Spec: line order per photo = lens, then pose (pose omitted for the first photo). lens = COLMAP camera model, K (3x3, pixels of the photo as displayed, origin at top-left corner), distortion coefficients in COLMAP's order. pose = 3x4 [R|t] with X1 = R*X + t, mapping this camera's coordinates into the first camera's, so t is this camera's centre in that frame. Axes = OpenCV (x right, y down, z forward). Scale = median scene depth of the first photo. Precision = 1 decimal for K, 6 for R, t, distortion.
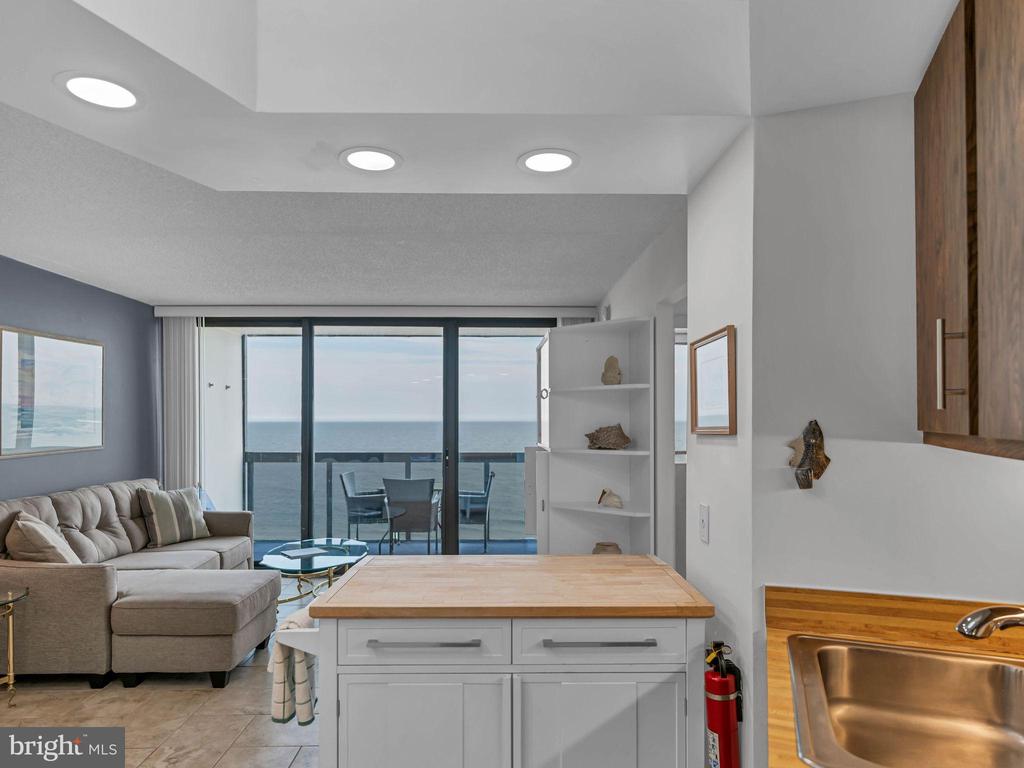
lens RADIAL K [[645.7, 0, 511.1], [0, 645.7, 424.7], [0, 0, 1]] dist [0.005634, 0.002423]
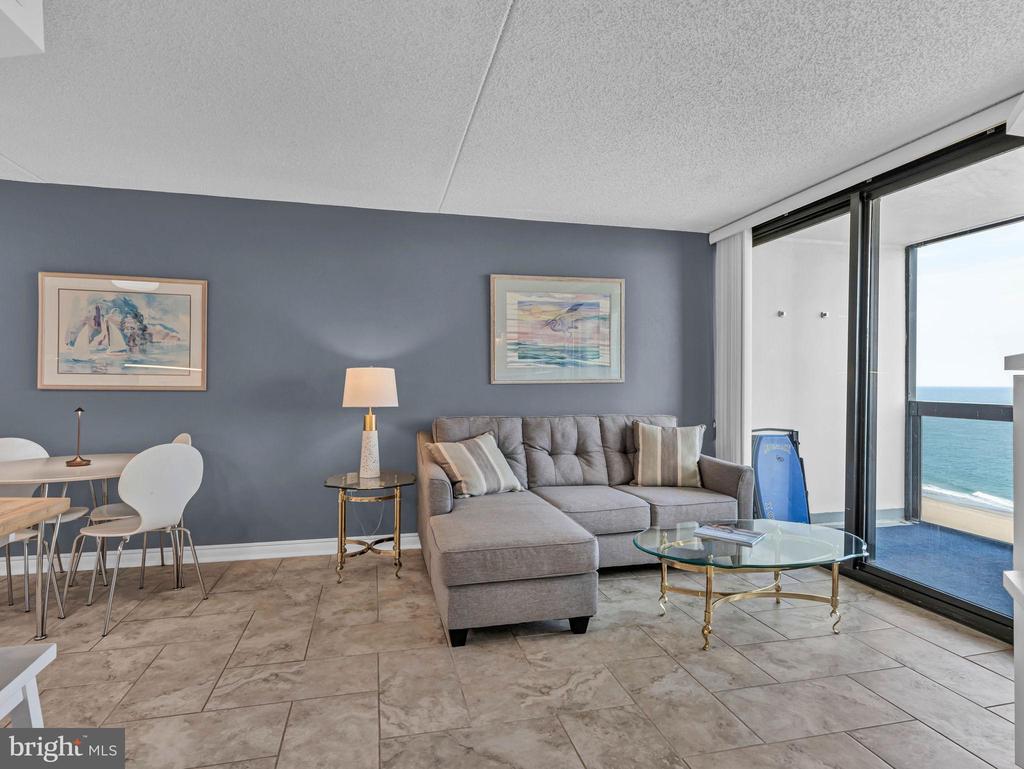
lens RADIAL K [[556.9, 0, 512.0], [0, 556.9, 384.5], [0, 0, 1]] dist [0.001274, 0.000039]
pose [[0.209545, 0.000506, -0.977799, 0.216316], [-0.010526, 0.999943, -0.001739, 0.048638], [0.977742, 0.010657, 0.209538, 0.696016]]
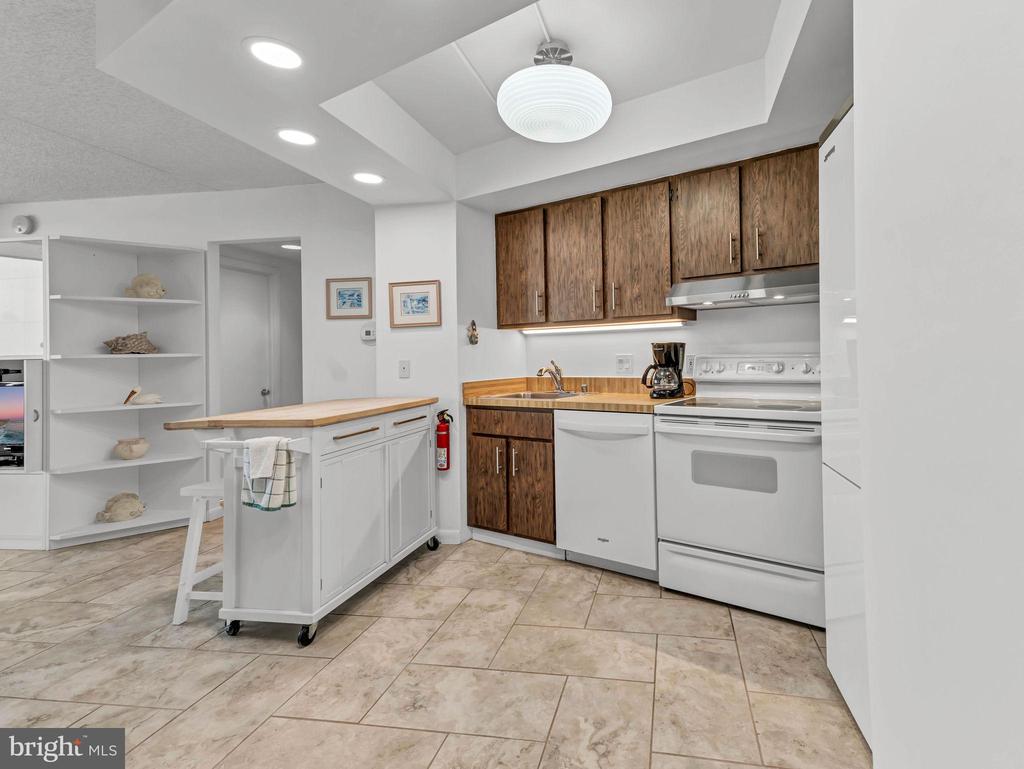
lens RADIAL K [[497.7, 0, 593.0], [0, 497.7, 347.7], [0, 0, 1]] dist [0.026550, 0.000153]
pose [[0.180363, 0.011728, 0.983530, -0.517069], [0.024797, 0.999557, -0.016466, 0.054103], [-0.983287, 0.027358, 0.179992, 0.041376]]
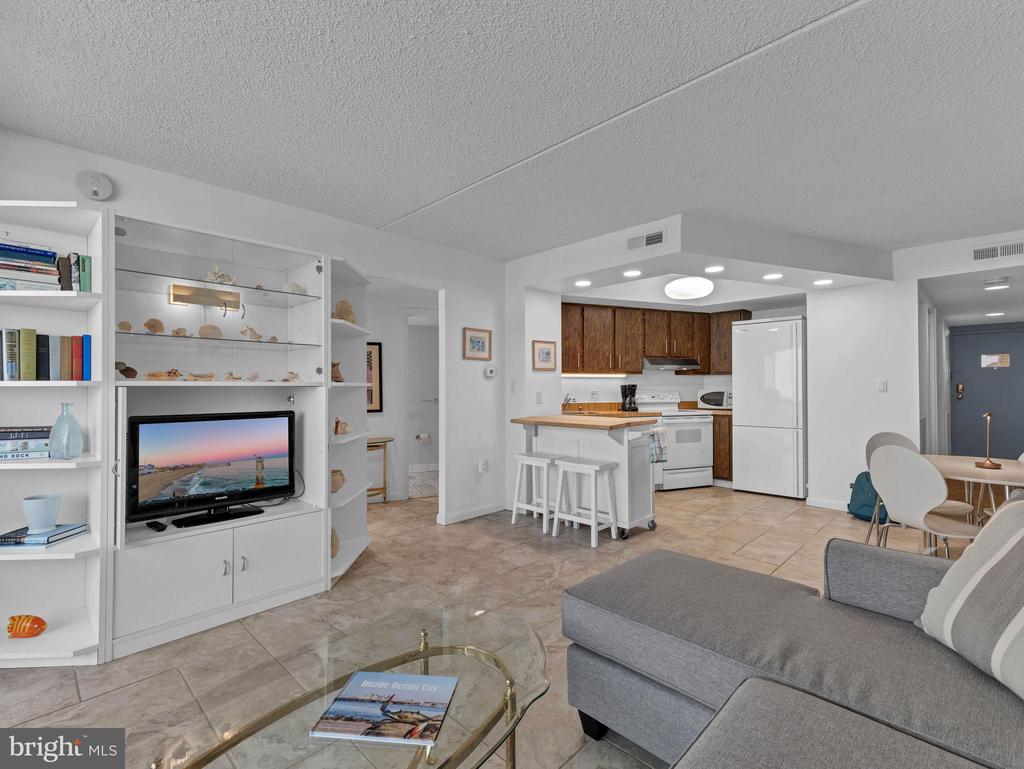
lens RADIAL K [[475.3, 0, 512.0], [0, 475.3, 384.5], [0, 0, 1]] dist [0.022286, -0.000093]
pose [[-0.698187, 0.007829, 0.715873, -0.563622], [0.007396, 0.999966, -0.003722, 0.040860], [-0.715877, 0.002696, -0.698221, 1.194051]]
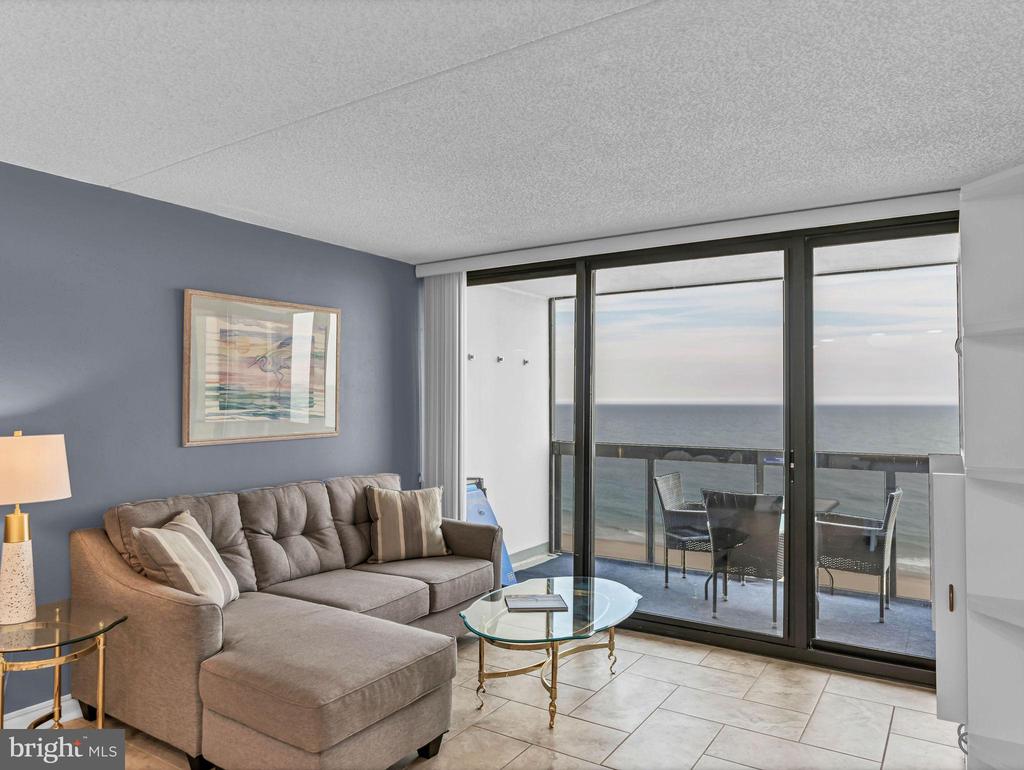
lens RADIAL K [[697.1, 0, 512.0], [0, 697.1, 385.0], [0, 0, 1]] dist [-0.010365, 0.000359]
pose [[0.827730, -0.012712, -0.560982, 0.066809], [-0.006911, 0.999437, -0.032844, 0.000153], [0.561084, 0.031063, 0.827176, 0.412397]]
